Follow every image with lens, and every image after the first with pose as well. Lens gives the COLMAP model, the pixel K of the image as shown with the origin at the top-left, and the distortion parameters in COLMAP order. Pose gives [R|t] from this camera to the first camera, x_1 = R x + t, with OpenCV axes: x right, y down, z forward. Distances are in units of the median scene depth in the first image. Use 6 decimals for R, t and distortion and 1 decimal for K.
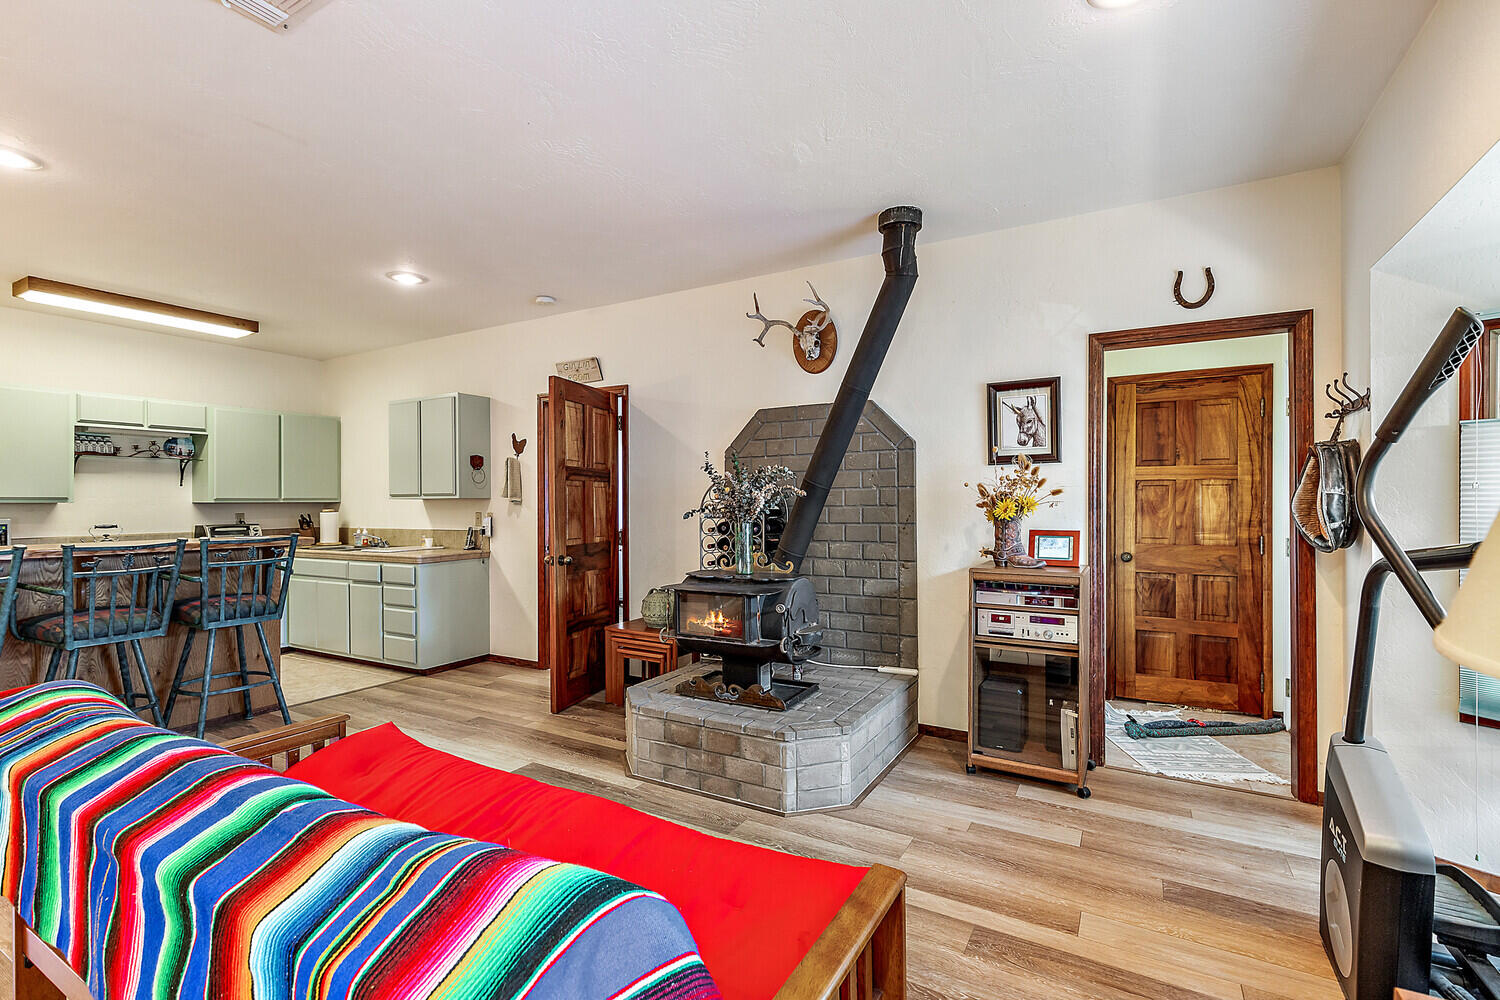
lens RADIAL K [[673.4, 0, 750.0], [0, 673.4, 500.0], [0, 0, 1]] dist [0.003765, -0.000138]
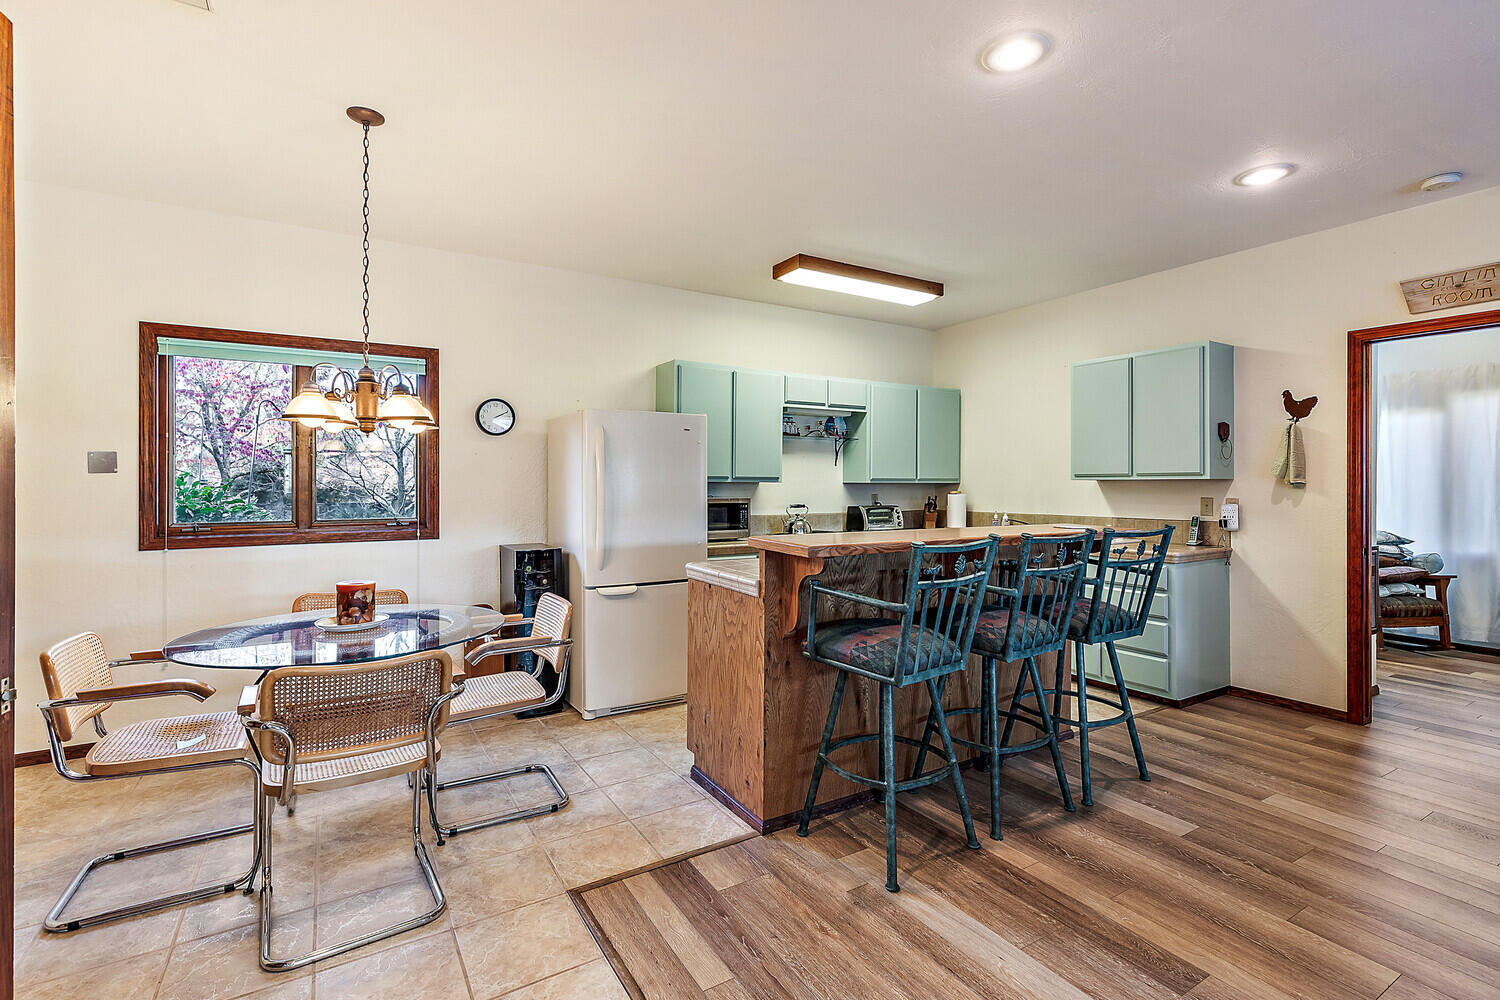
lens RADIAL K [[688.3, 0, 750.6], [0, 688.3, 476.9], [0, 0, 1]] dist [0.009833, -0.000650]
pose [[0.873814, 0.001712, -0.486257, -0.626419], [-0.004622, 0.999978, -0.004785, 0.001081], [0.486238, 0.006429, 0.873803, 0.079784]]
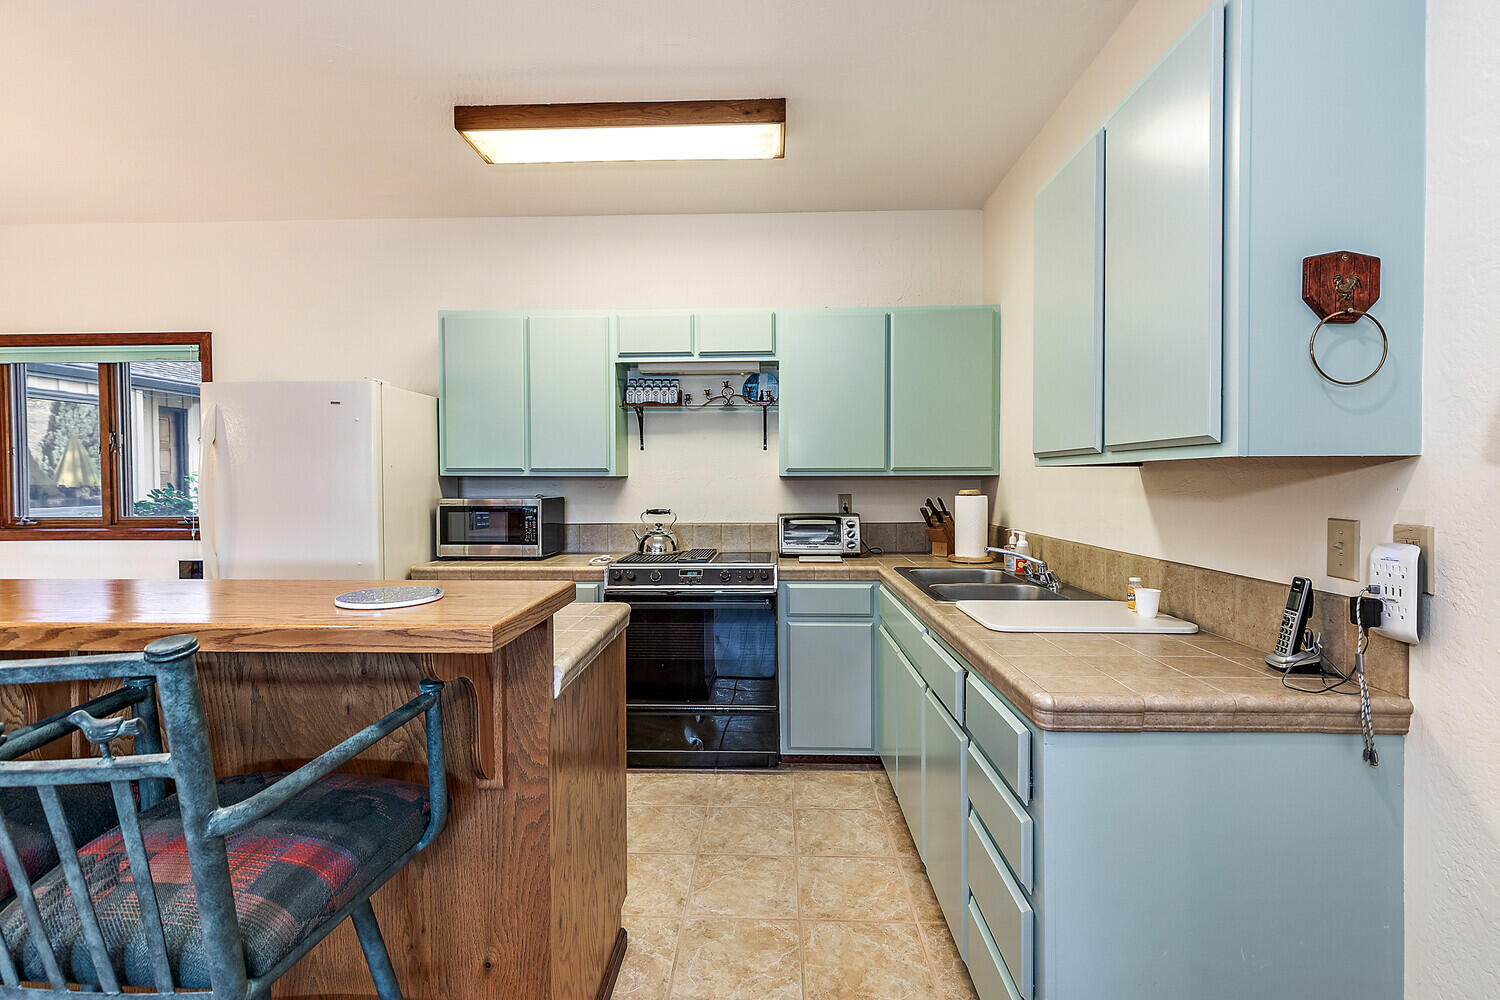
lens RADIAL K [[678.0, 0, 748.0], [0, 678.0, 493.1], [0, 0, 1]] dist [0.001789, -0.000095]
pose [[0.462917, 0.023412, -0.886092, -0.383801], [0.002791, 0.999608, 0.027870, 0.002779], [0.886397, -0.015375, 0.462670, 0.936392]]
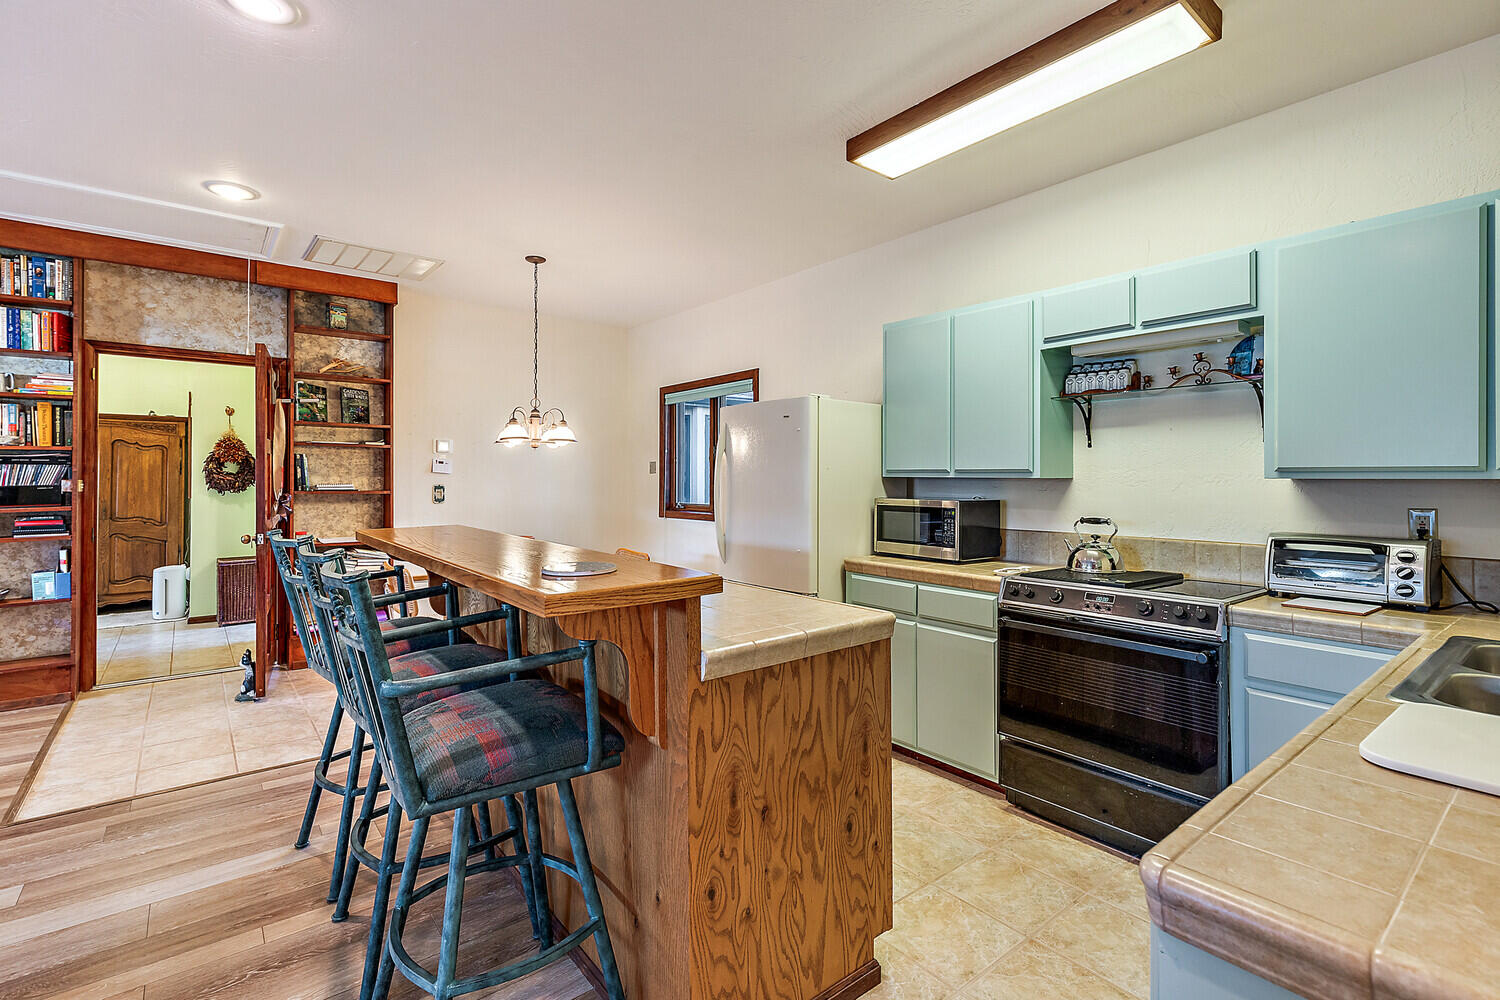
lens RADIAL K [[688.3, 0, 750.6], [0, 688.3, 476.9], [0, 0, 1]] dist [0.009833, -0.000650]
pose [[-0.368539, 0.000191, -0.929612, -0.386891], [0.000316, 1.000000, 0.000081, 0.003419], [0.929612, -0.000264, -0.368539, 1.154395]]
